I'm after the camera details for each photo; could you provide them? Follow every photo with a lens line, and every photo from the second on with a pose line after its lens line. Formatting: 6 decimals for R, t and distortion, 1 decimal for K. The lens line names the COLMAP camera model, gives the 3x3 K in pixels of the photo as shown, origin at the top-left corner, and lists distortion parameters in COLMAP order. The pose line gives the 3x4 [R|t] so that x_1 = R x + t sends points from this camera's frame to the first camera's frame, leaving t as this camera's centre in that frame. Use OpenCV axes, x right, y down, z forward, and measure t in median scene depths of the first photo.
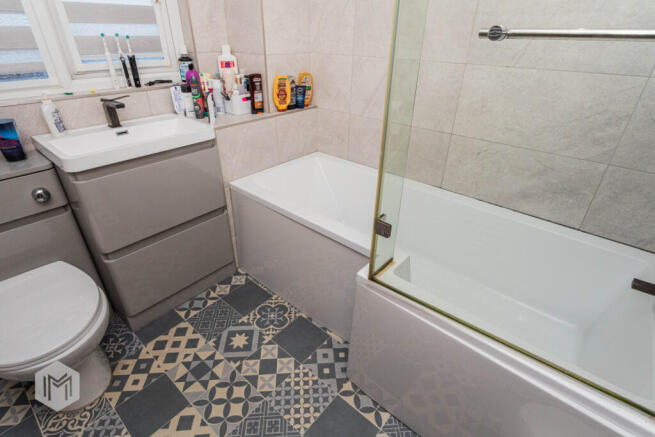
lens RADIAL K [[329.3, 0, 327.0], [0, 329.3, 217.1], [0, 0, 1]] dist [-0.000712, -0.000021]
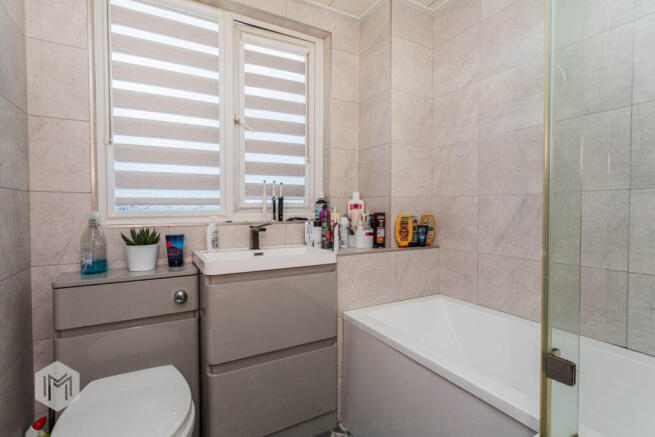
lens RADIAL K [[314.0, 0, 325.9], [0, 314.0, 217.2], [0, 0, 1]] dist [-0.004177, 0.001112]
pose [[0.938272, -0.009785, -0.345760, -0.029326], [-0.156786, 0.878985, -0.450338, 0.071299], [0.308325, 0.476749, 0.823193, 0.111151]]
